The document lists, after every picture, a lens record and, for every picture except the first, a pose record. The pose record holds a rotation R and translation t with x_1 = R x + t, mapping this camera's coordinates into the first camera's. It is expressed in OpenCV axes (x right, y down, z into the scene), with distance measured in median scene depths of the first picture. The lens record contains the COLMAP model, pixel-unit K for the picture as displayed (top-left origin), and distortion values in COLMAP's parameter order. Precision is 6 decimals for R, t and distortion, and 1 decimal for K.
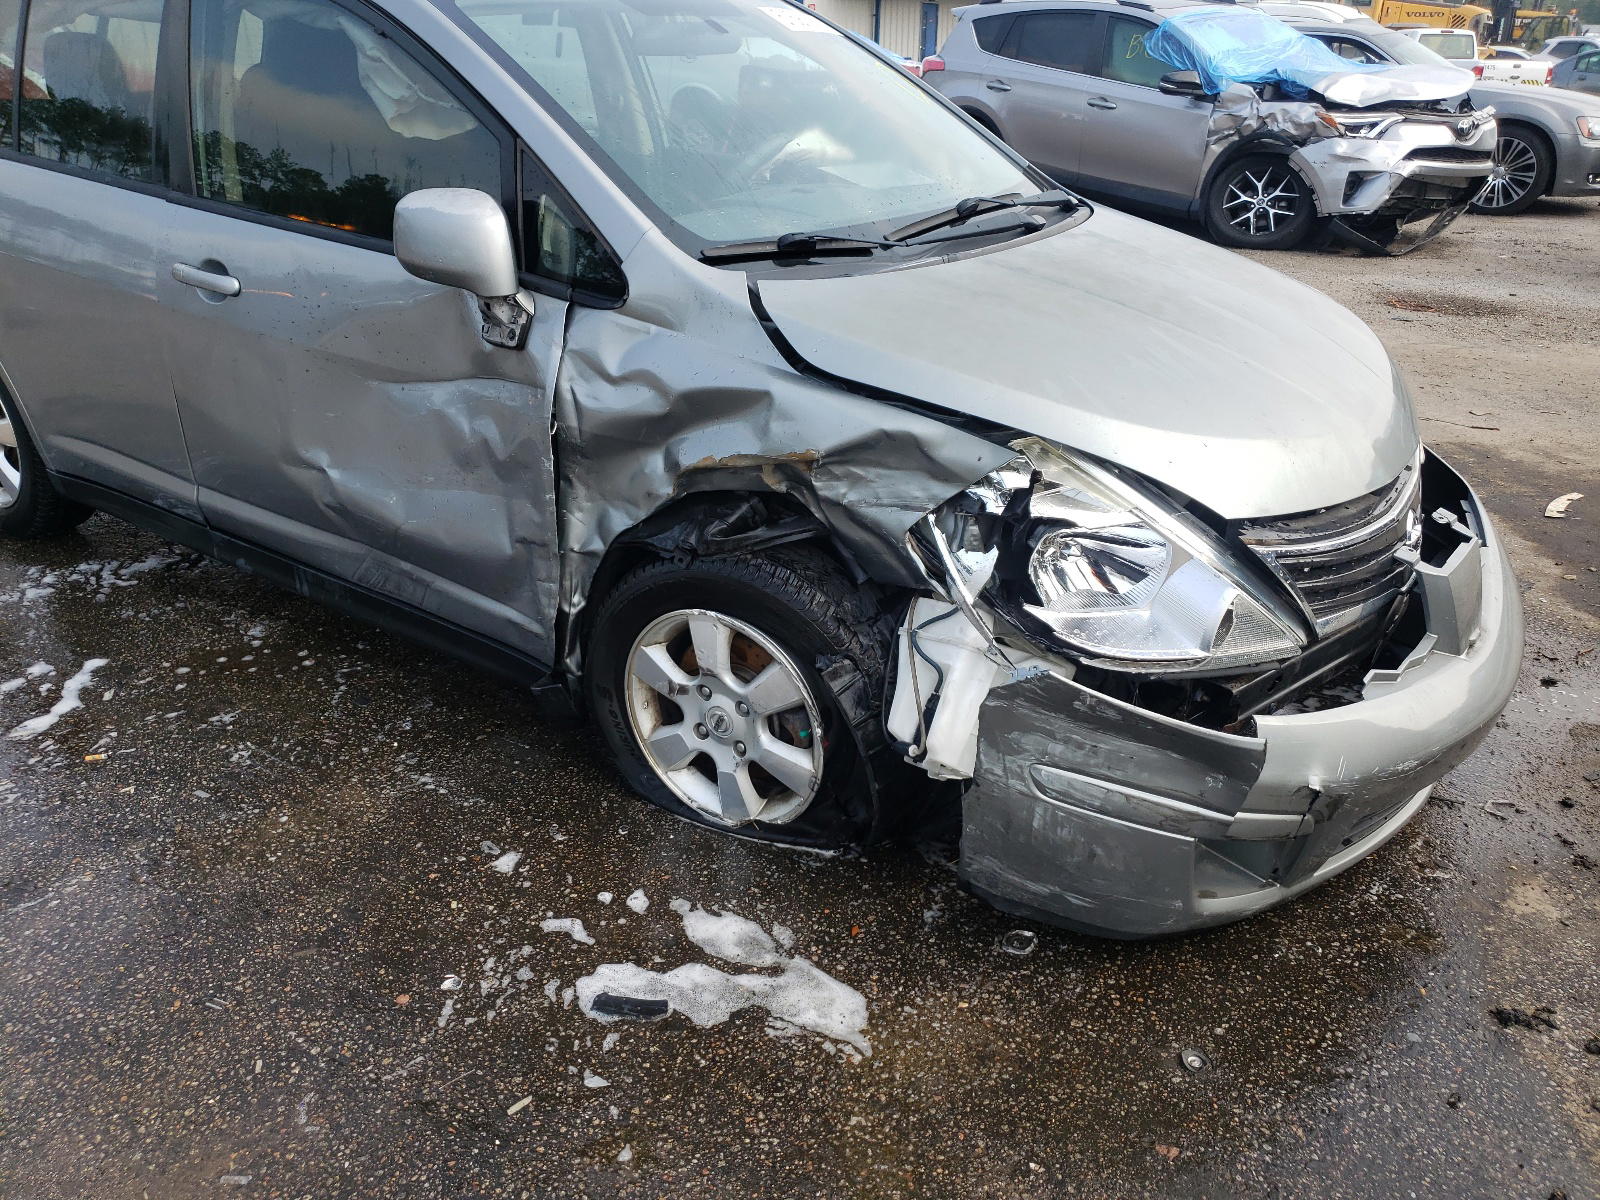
lens RADIAL K [[1202.0, 0, 800.0], [0, 1202.0, 600.0], [0, 0, 1]] dist [0.080284, -0.126068]
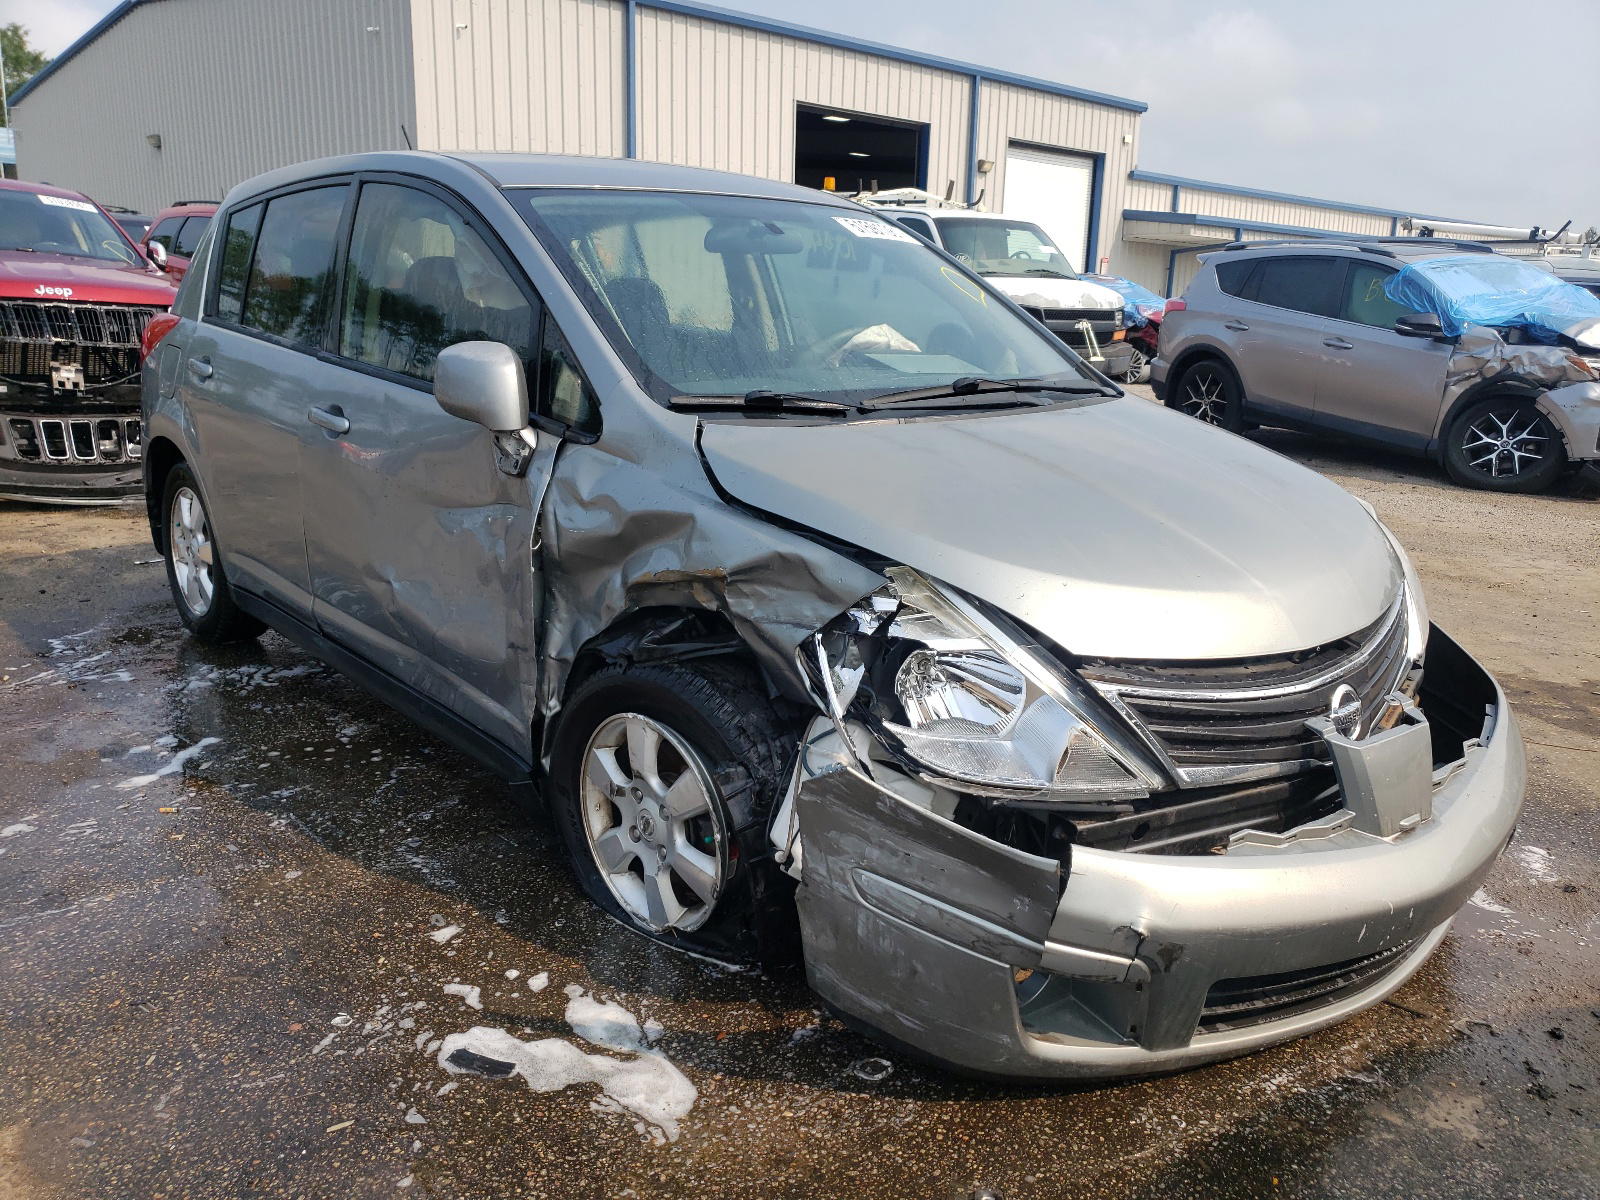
lens RADIAL K [[1210.5, 0, 800.0], [0, 1210.5, 600.0], [0, 0, 1]] dist [0.024050, -0.004672]
pose [[0.974762, 0.073816, -0.210691, 0.289320], [-0.110085, 0.979966, -0.165976, 0.073146], [0.194218, 0.184981, 0.963359, -0.043529]]
